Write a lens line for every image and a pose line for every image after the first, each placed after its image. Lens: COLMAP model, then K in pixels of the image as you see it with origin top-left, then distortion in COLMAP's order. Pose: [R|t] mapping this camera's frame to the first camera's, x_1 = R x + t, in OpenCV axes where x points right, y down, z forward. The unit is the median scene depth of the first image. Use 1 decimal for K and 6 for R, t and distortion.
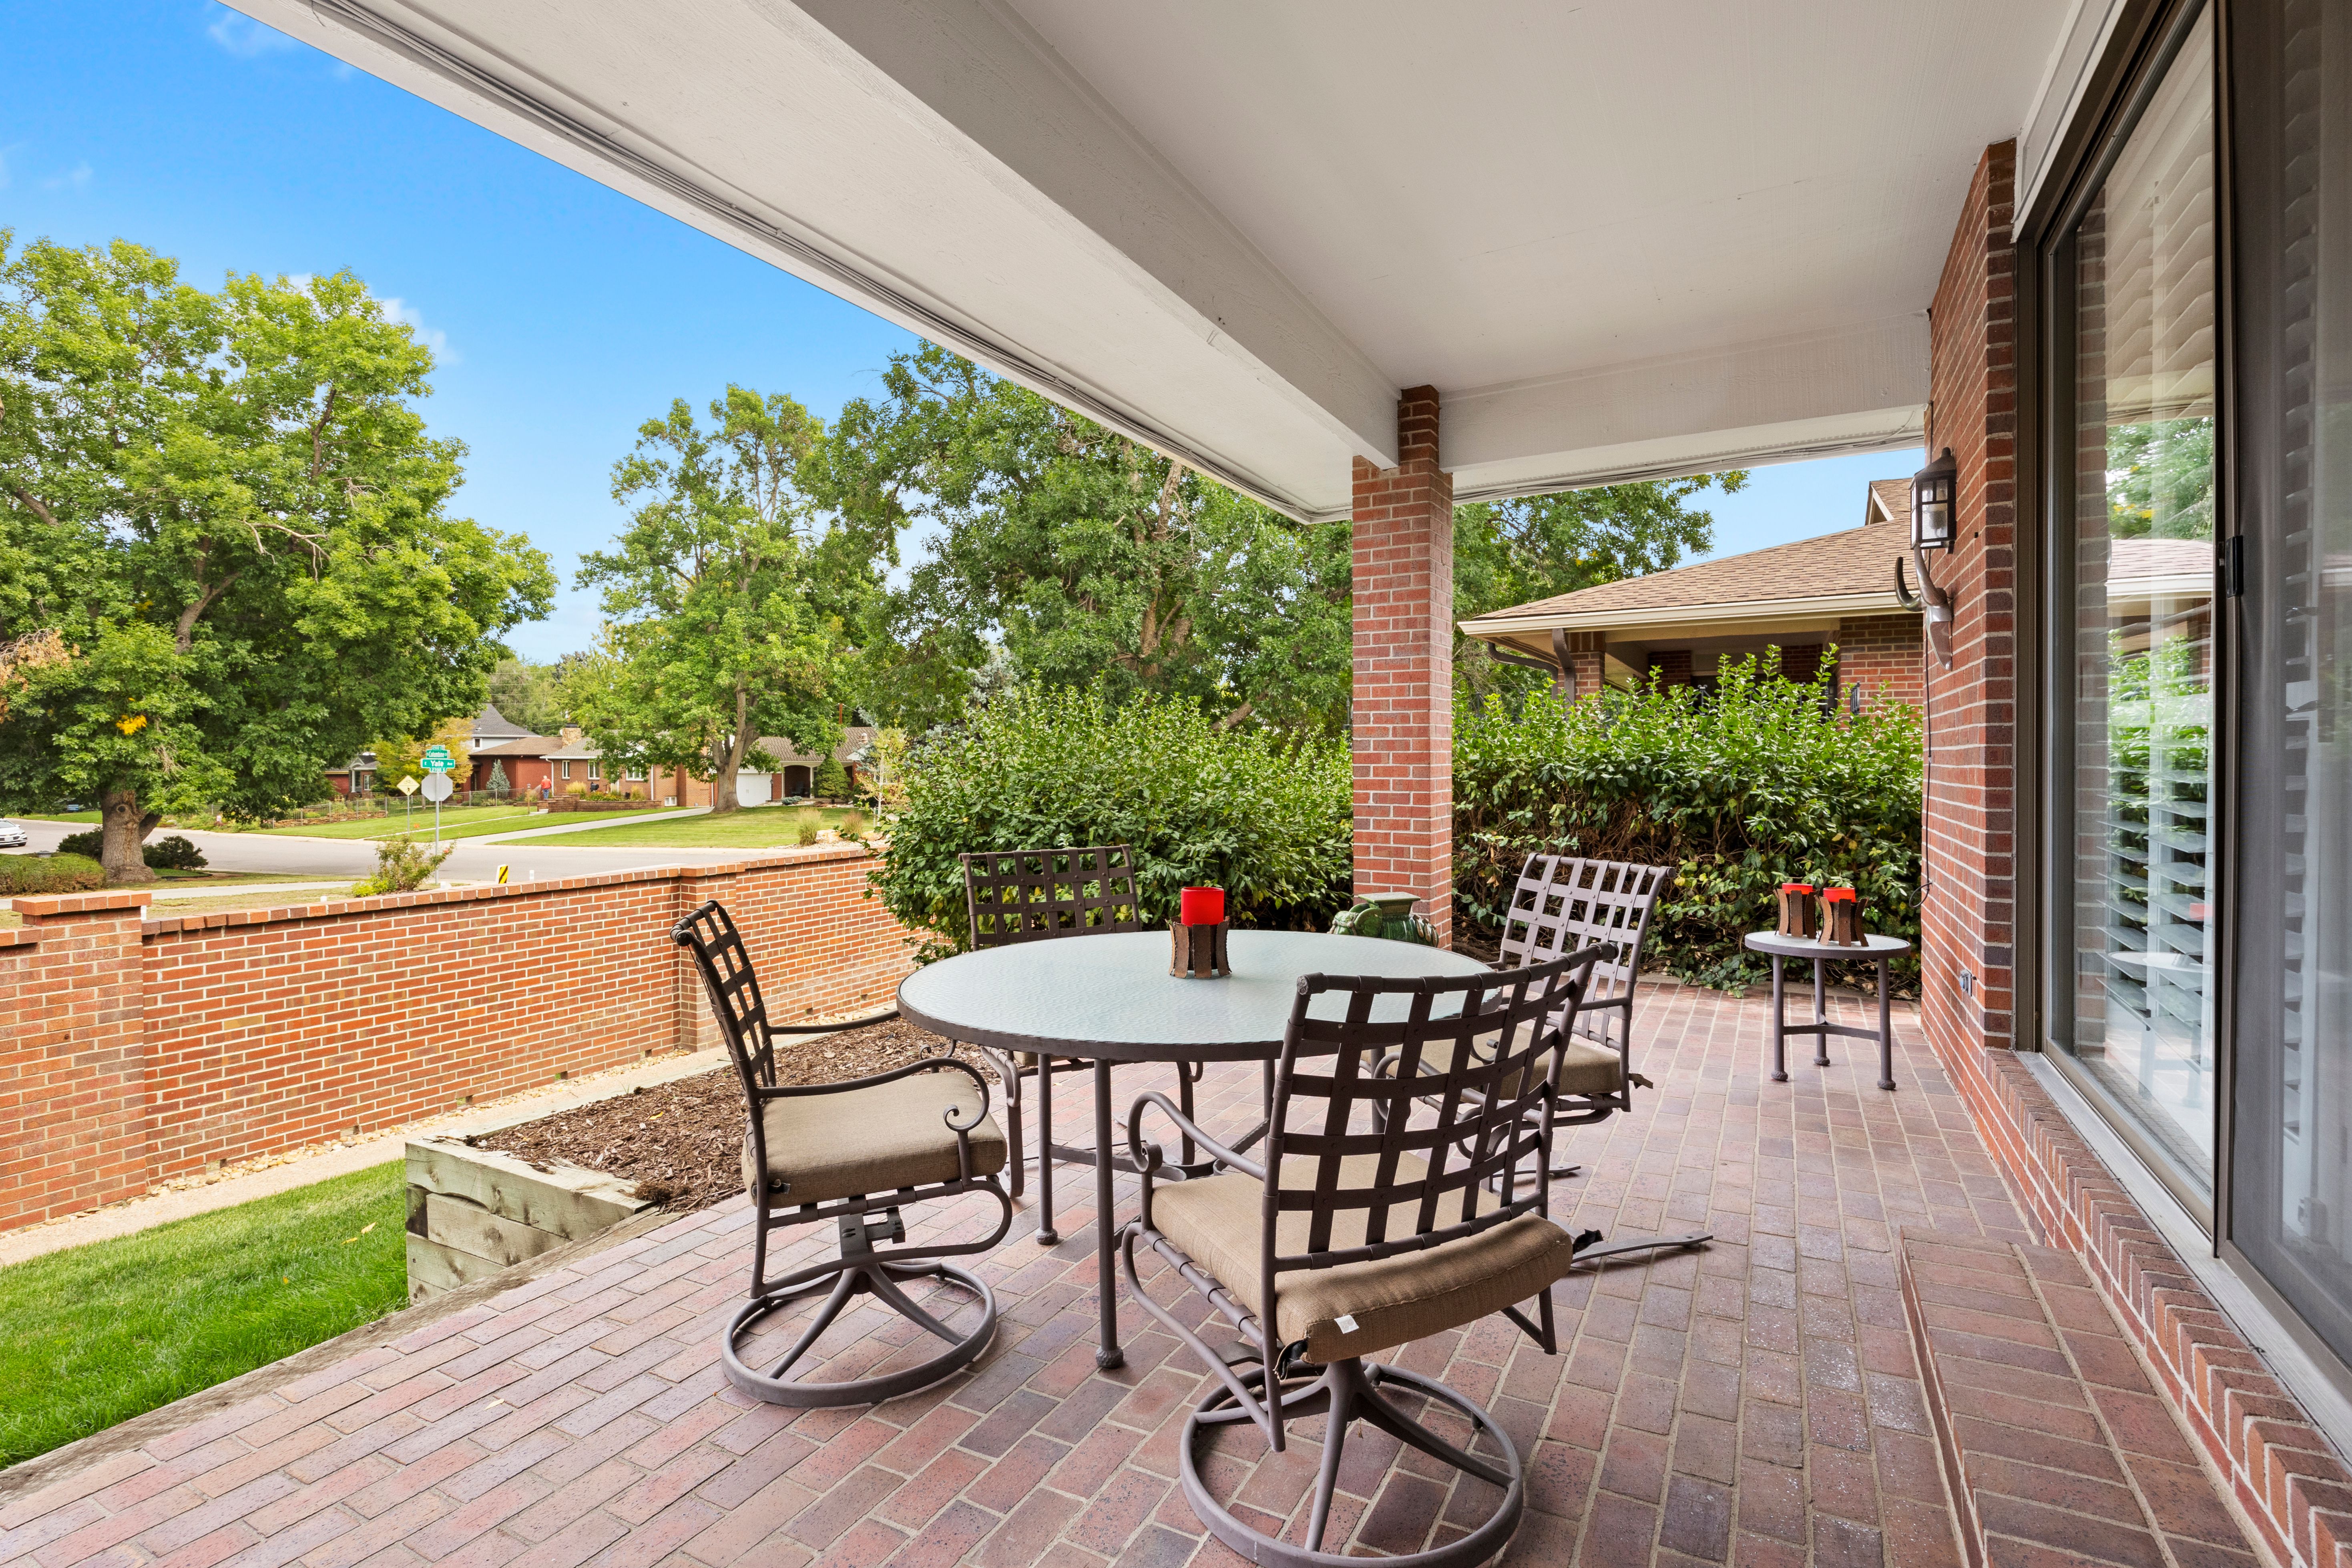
lens RADIAL K [[1084.6, 0, 1176.8], [0, 1084.6, 776.0], [0, 0, 1]] dist [-0.011579, -0.000110]
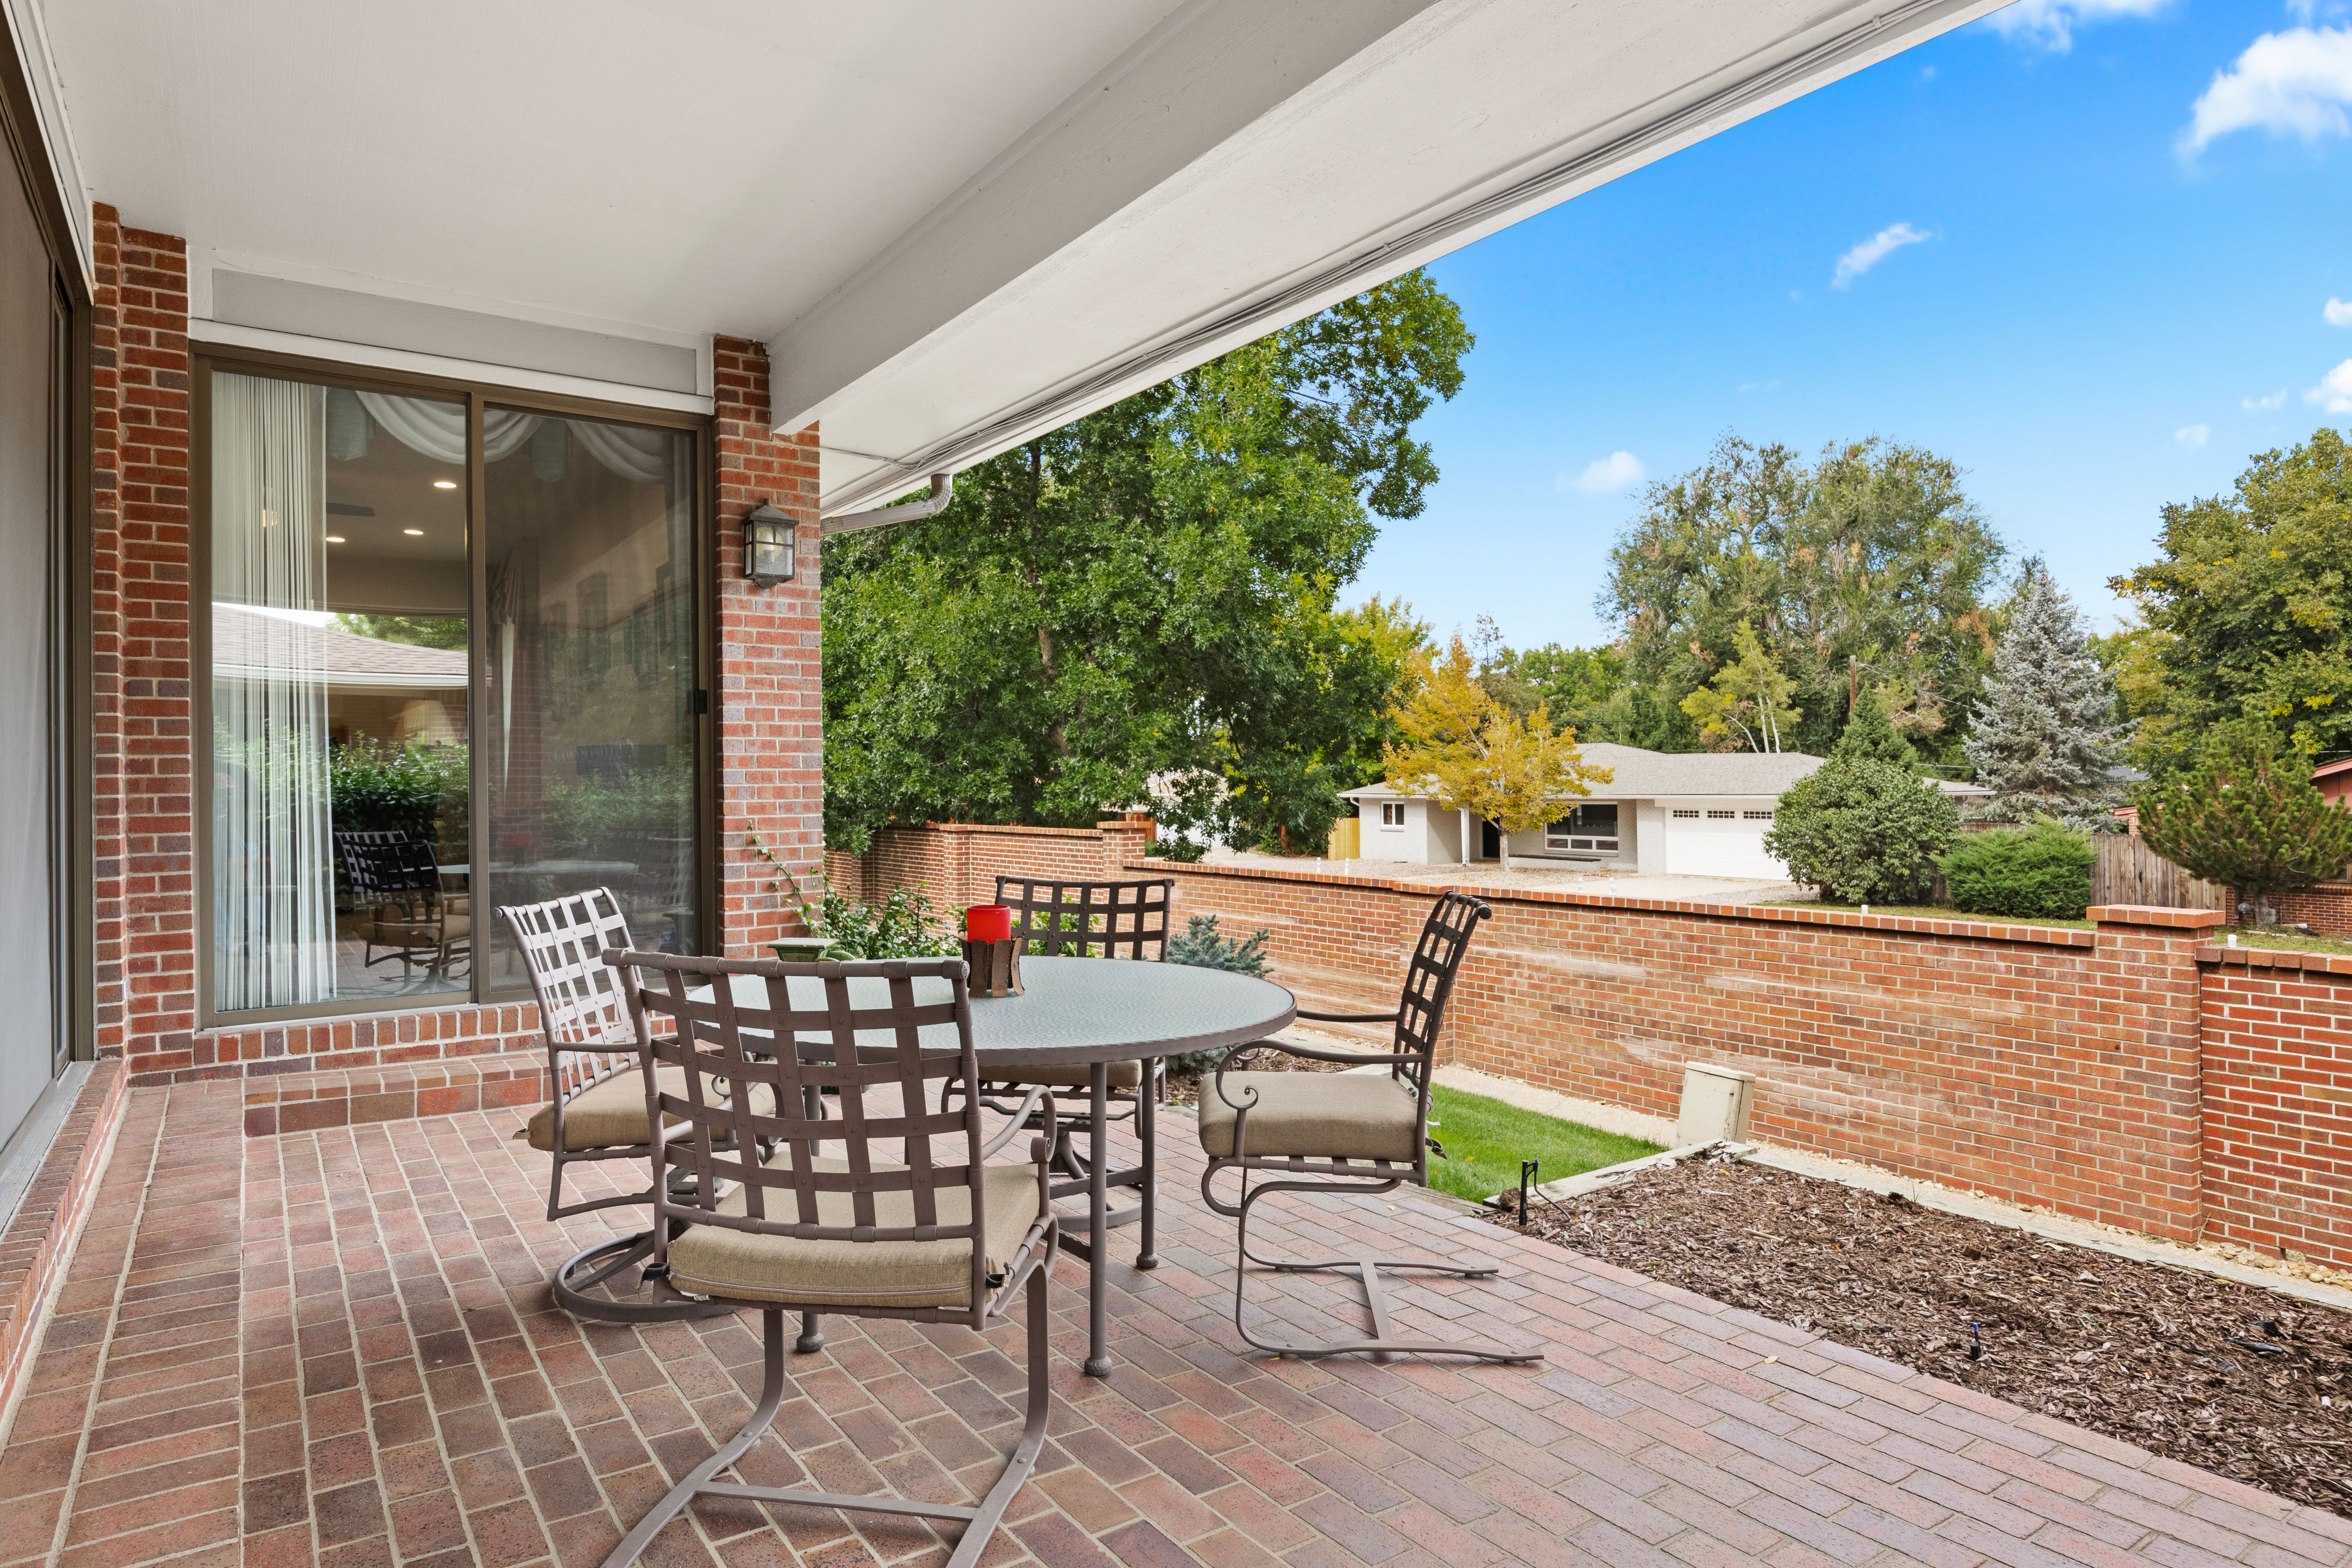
lens RADIAL K [[1336.0, 0, 1177.5], [0, 1336.0, 786.2], [0, 0, 1]] dist [0.004677, 0.001280]
pose [[-0.453111, 0.007789, -0.891420, 0.459316], [-0.005869, 0.999914, 0.011720, -0.008451], [0.891435, 0.010542, -0.453026, 0.769493]]
